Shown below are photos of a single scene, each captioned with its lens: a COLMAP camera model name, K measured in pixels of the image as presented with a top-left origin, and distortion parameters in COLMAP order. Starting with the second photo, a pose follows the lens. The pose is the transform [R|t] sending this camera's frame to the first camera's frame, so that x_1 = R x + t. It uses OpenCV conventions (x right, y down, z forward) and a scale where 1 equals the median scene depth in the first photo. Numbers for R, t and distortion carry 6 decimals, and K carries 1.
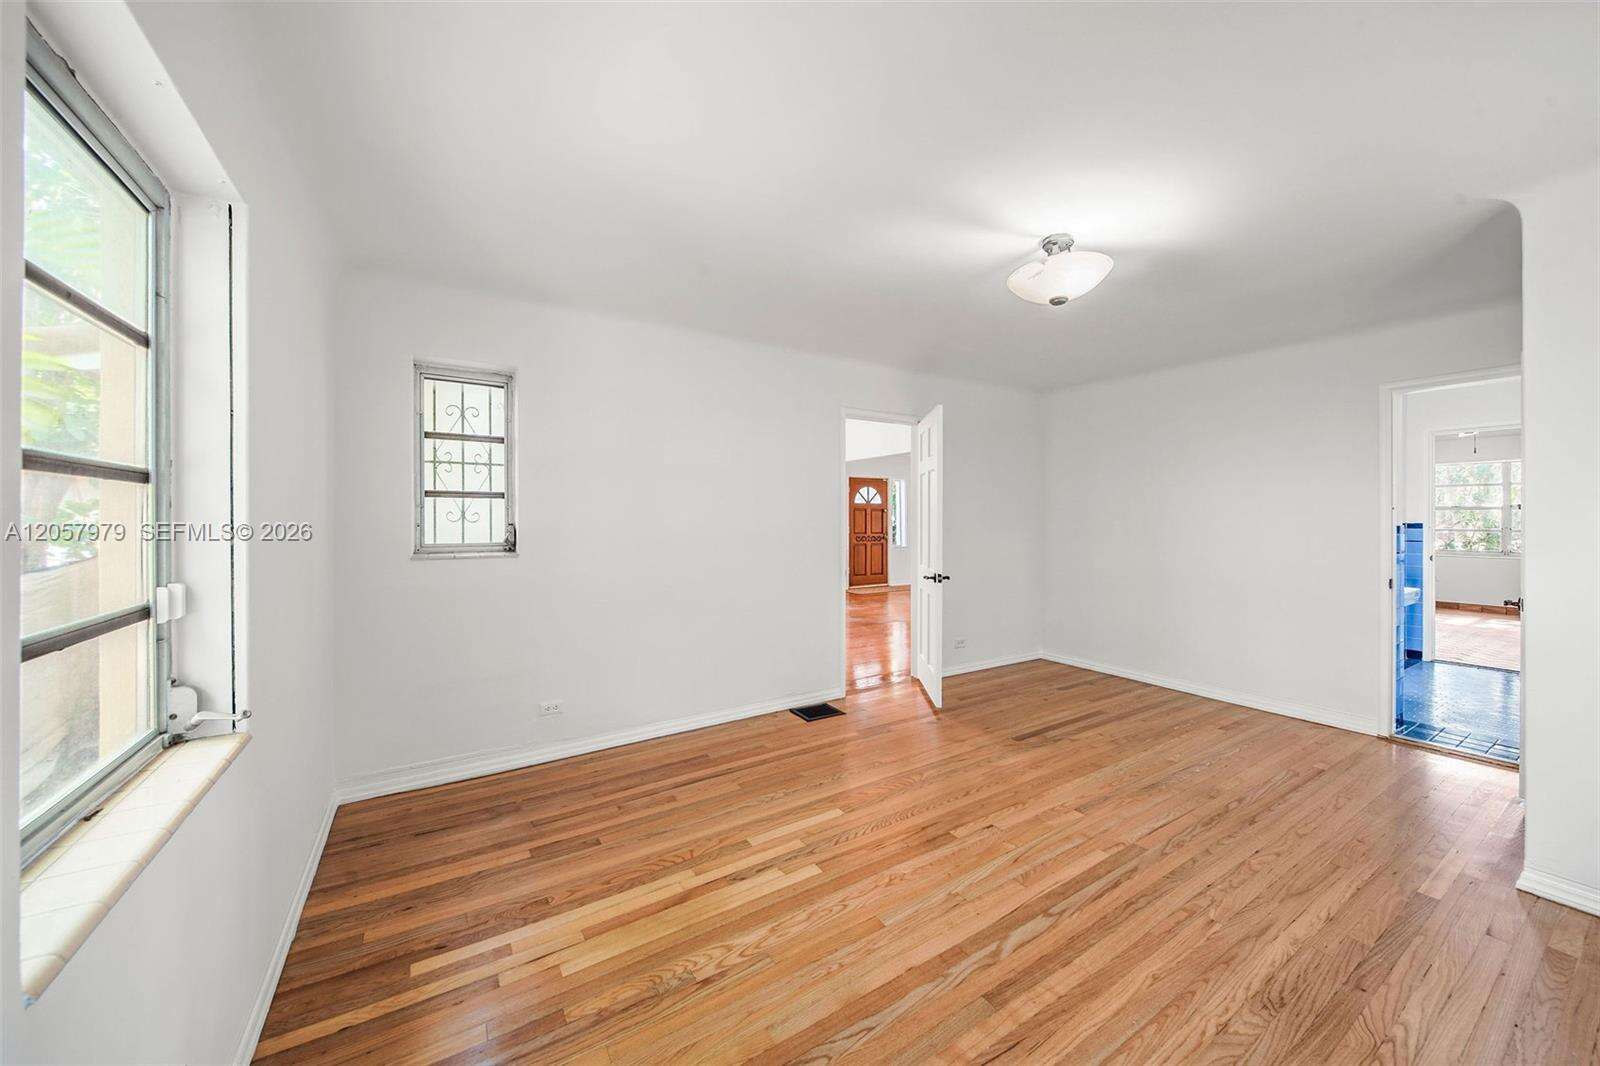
lens RADIAL K [[577.5, 0, 796.2], [0, 577.5, 518.2], [0, 0, 1]] dist [-0.001068, -0.000554]
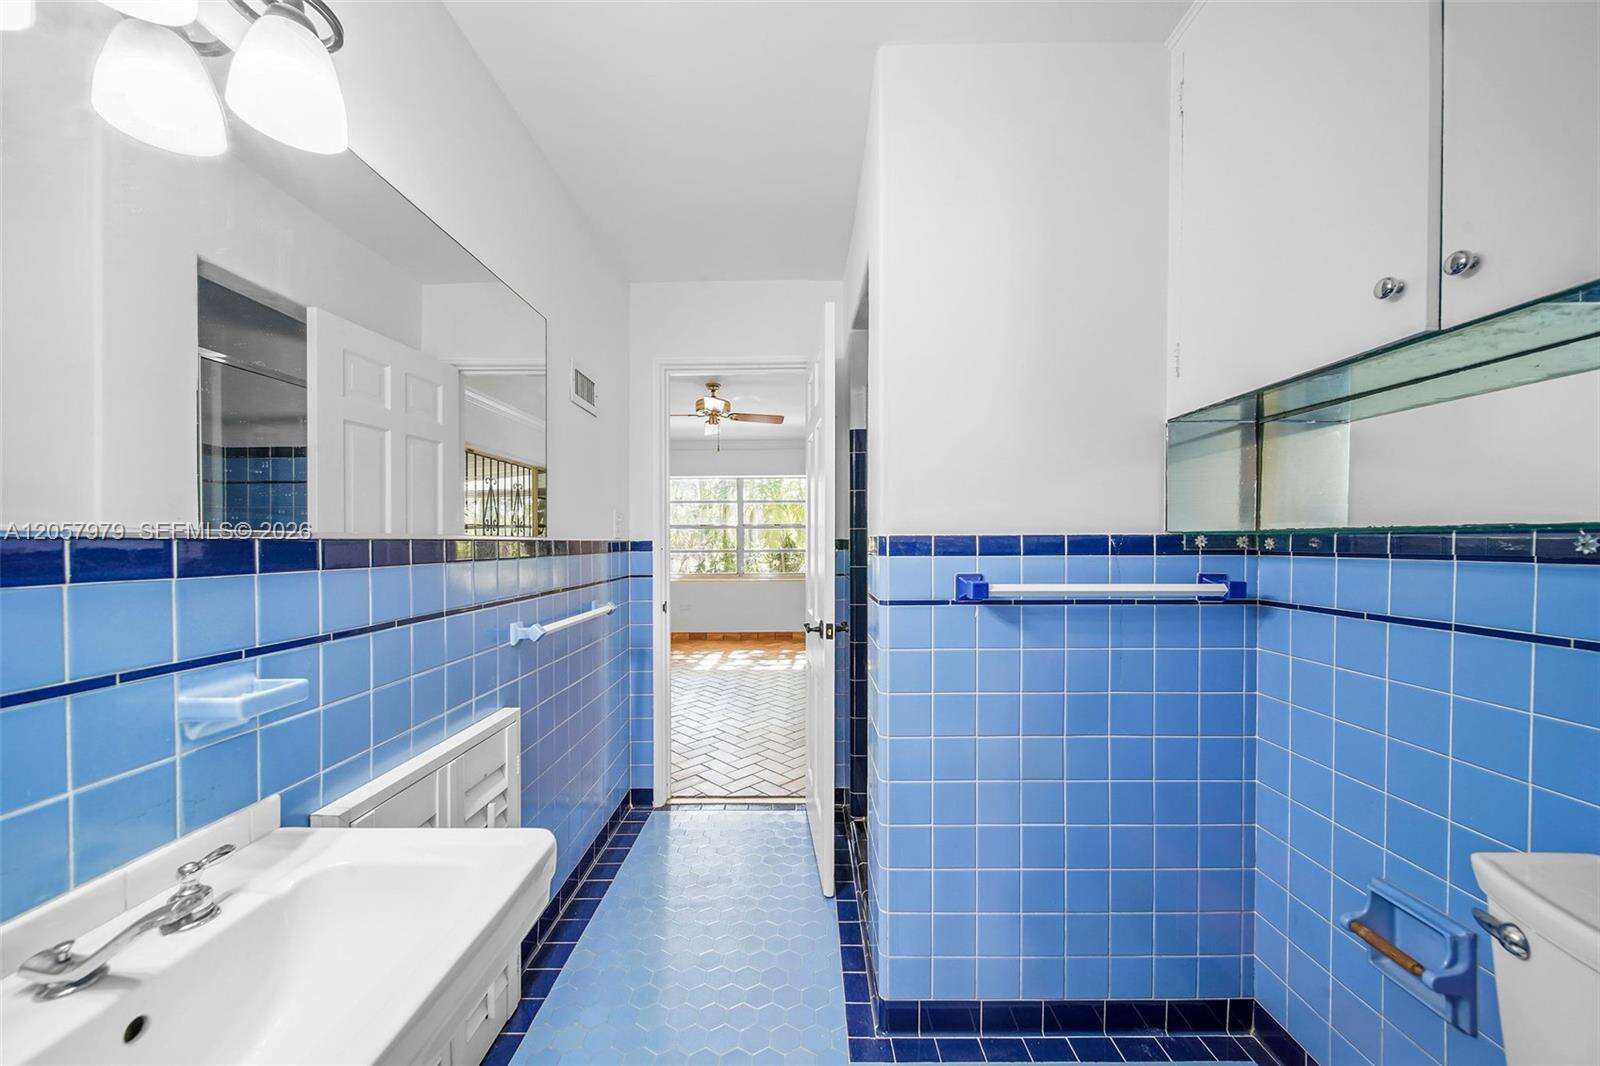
lens RADIAL K [[574.0, 0, 796.0], [0, 574.0, 547.0], [0, 0, 1]] dist [0.000795, -0.000153]
pose [[0.537708, -0.009021, 0.843083, 1.136891], [0.003851, 0.999959, 0.008244, 0.016600], [-0.843122, -0.001186, 0.537720, 0.967847]]
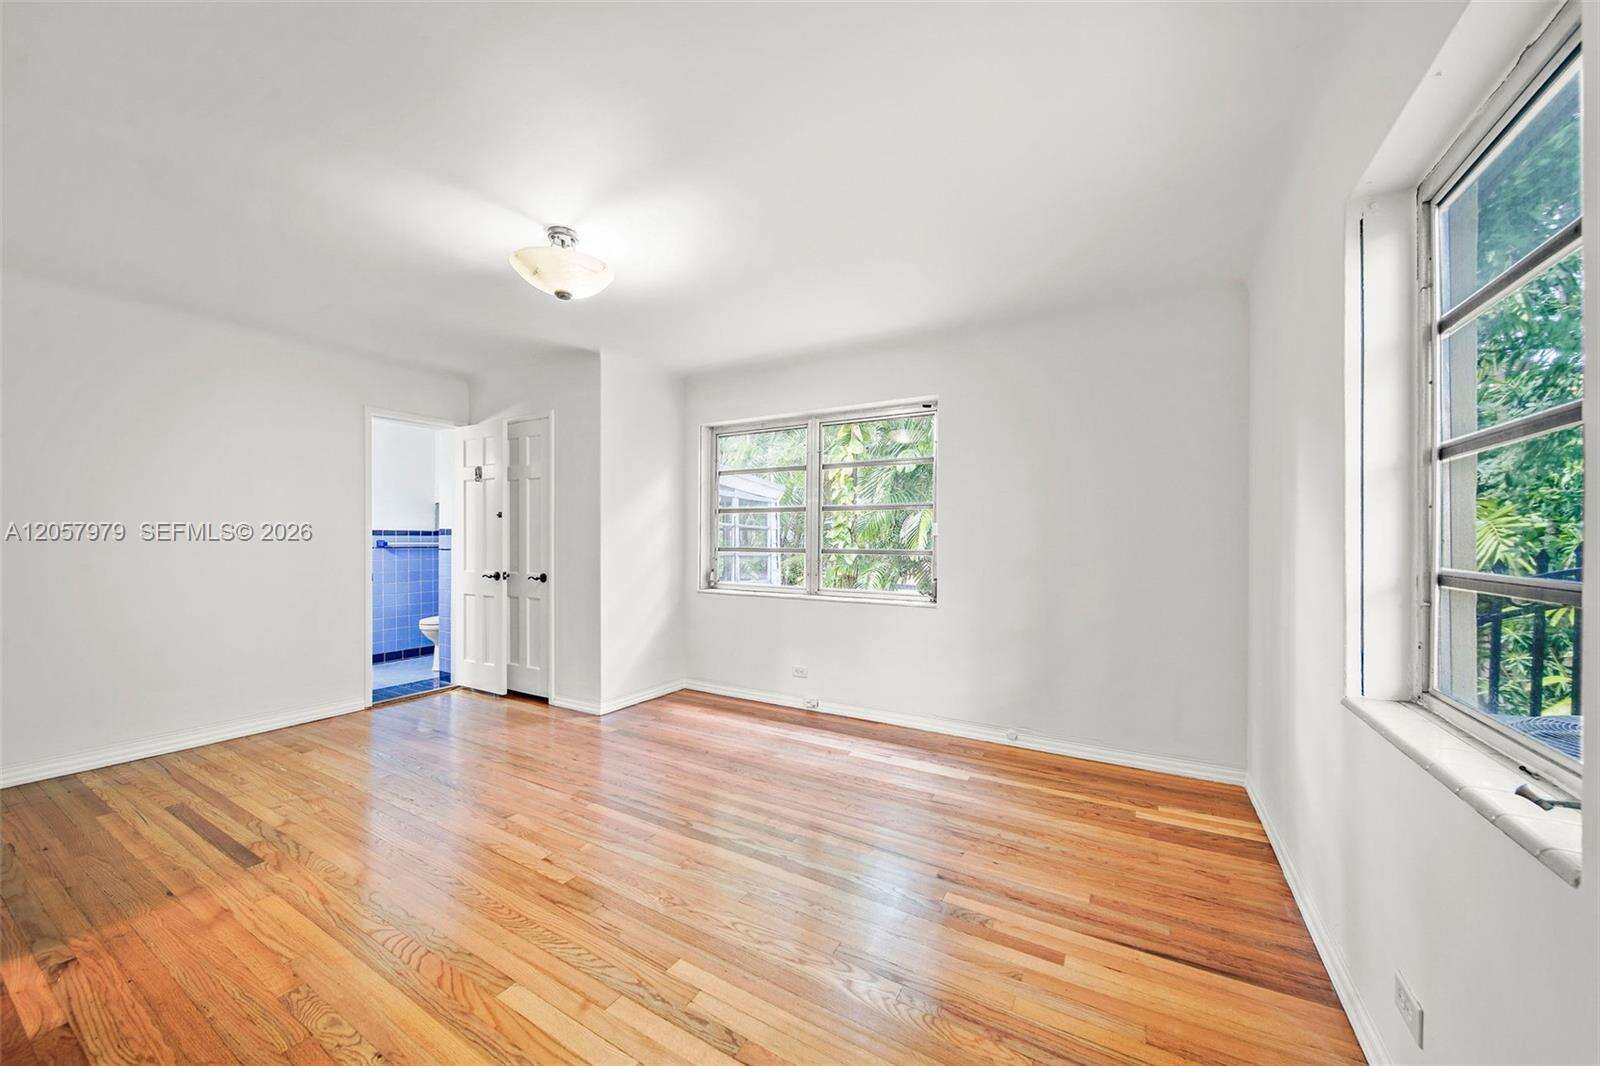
lens RADIAL K [[577.5, 0, 830.2], [0, 577.5, 541.0], [0, 0, 1]] dist [-0.001068, -0.000554]
pose [[-0.504940, 0.001002, 0.863154, -0.476234], [-0.000660, 0.999999, -0.001547, 0.044185], [-0.863154, -0.001351, -0.504938, 0.815906]]
